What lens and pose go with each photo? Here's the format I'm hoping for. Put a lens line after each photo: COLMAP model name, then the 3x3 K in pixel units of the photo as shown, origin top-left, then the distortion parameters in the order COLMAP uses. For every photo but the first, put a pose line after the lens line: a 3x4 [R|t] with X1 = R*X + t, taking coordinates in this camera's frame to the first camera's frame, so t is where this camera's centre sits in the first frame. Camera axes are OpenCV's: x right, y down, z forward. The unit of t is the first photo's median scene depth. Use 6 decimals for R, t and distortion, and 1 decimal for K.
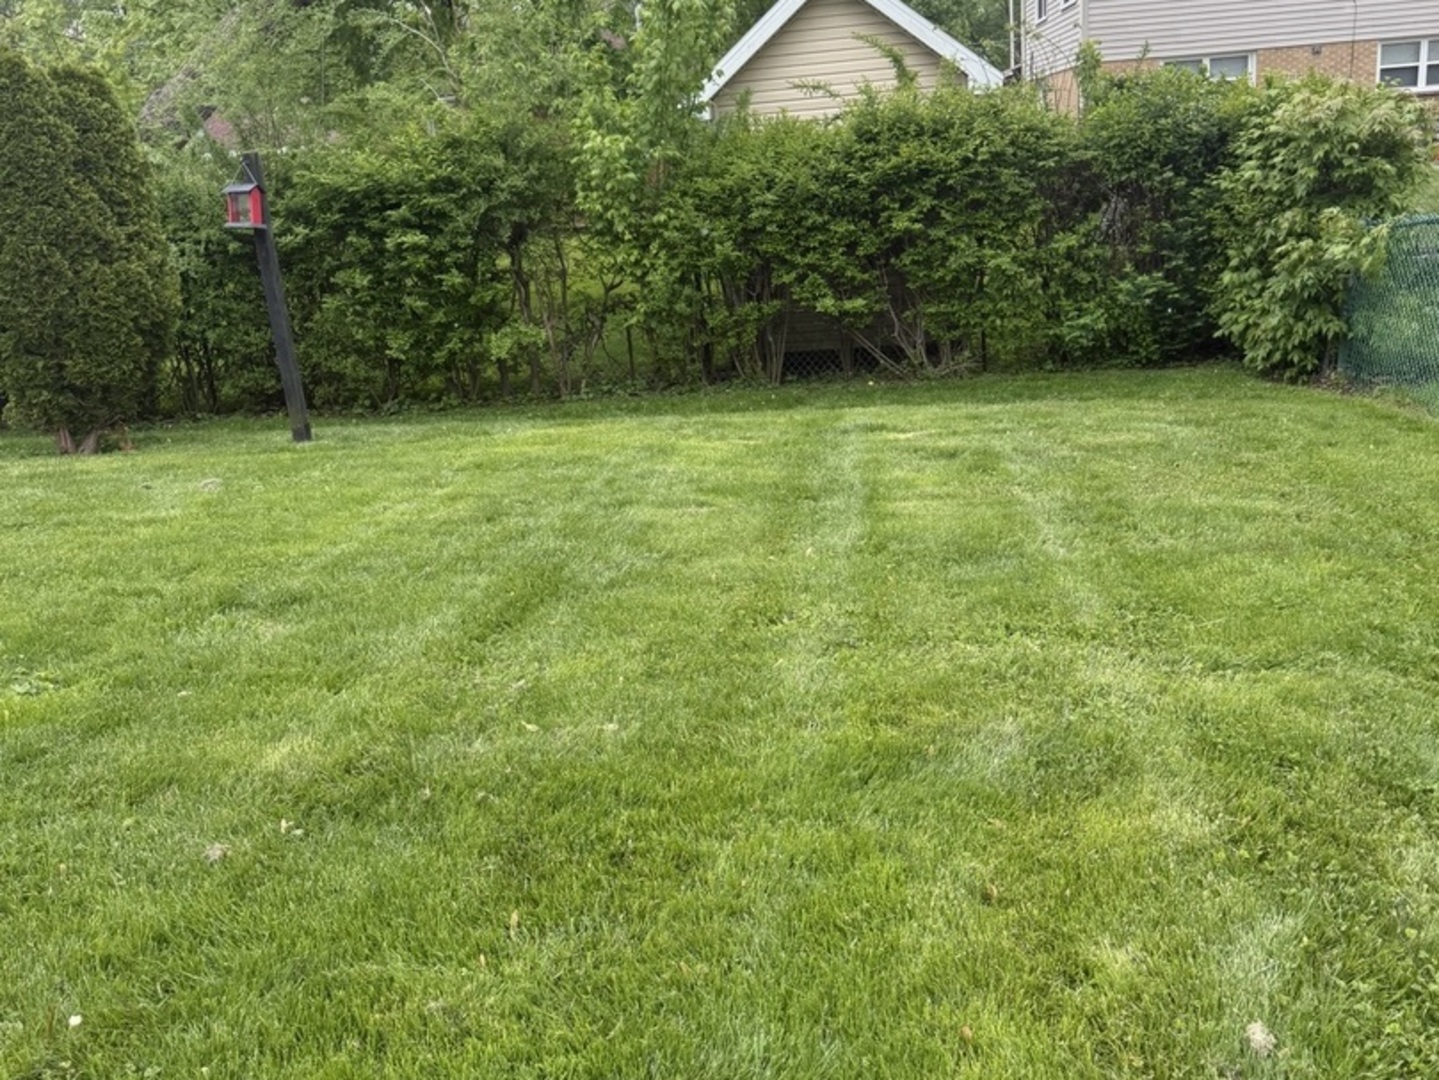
lens RADIAL K [[1346.4, 0, 719.5], [0, 1346.4, 540.0], [0, 0, 1]] dist [0.161983, -0.315266]
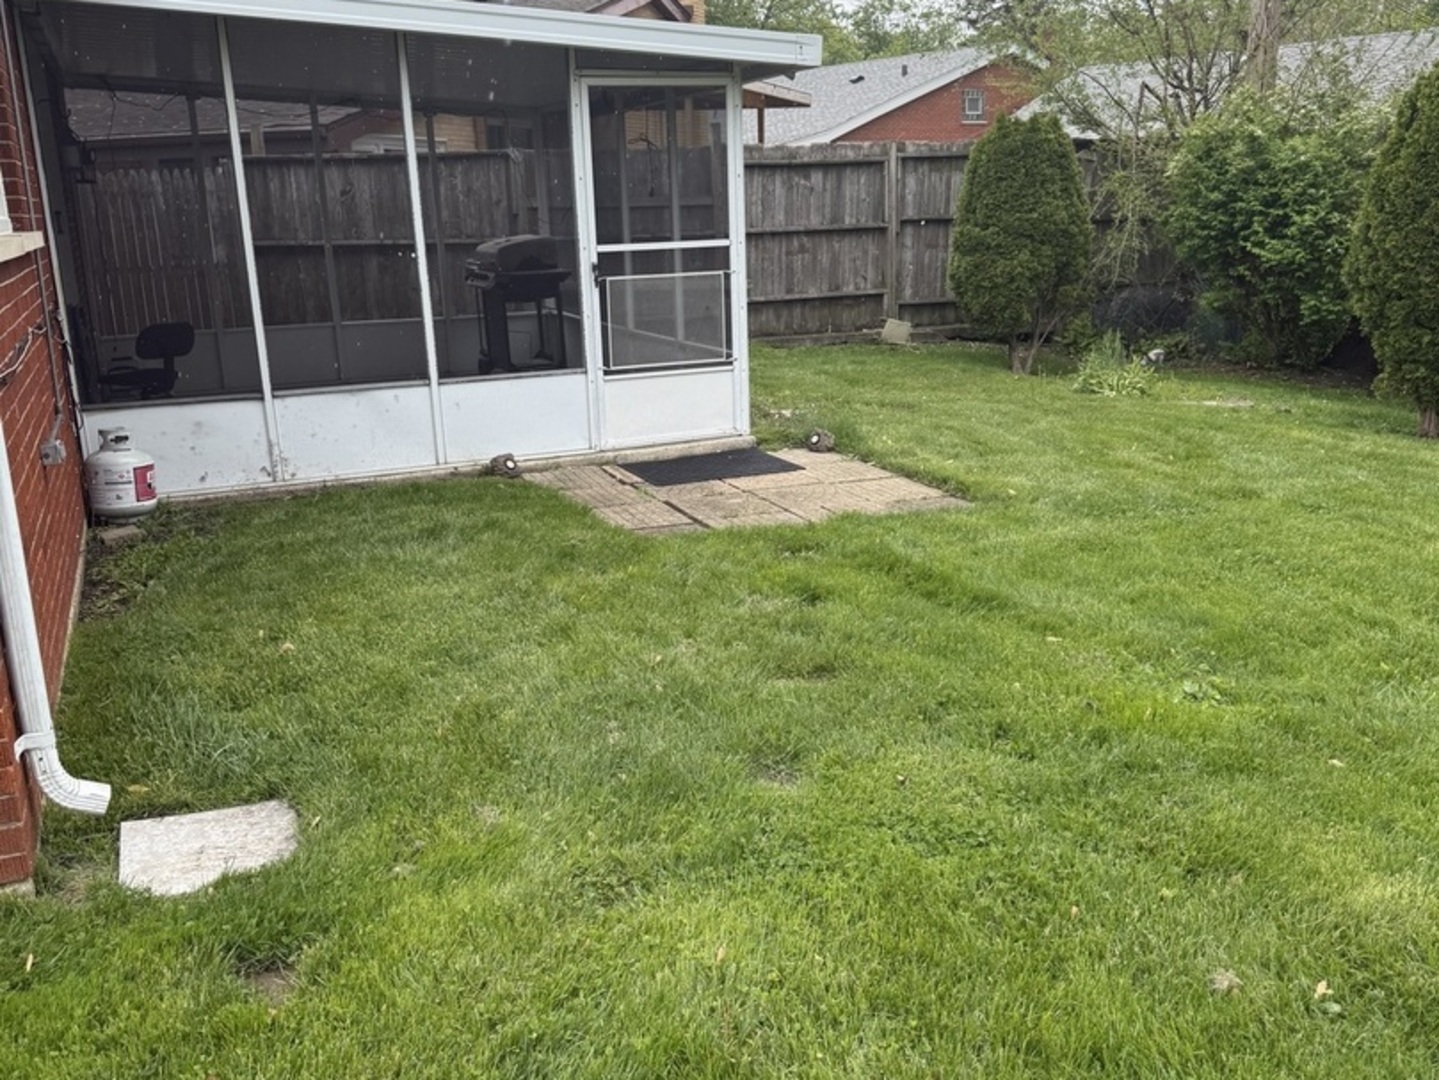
lens RADIAL K [[1346.4, 0, 719.5], [0, 1346.4, 540.0], [0, 0, 1]] dist [0.161983, -0.315266]
pose [[0.546644, 0.267126, -0.793615, 0.040371], [-0.237933, 0.958237, 0.158648, -0.063869], [0.802850, 0.102104, 0.587373, 0.169944]]
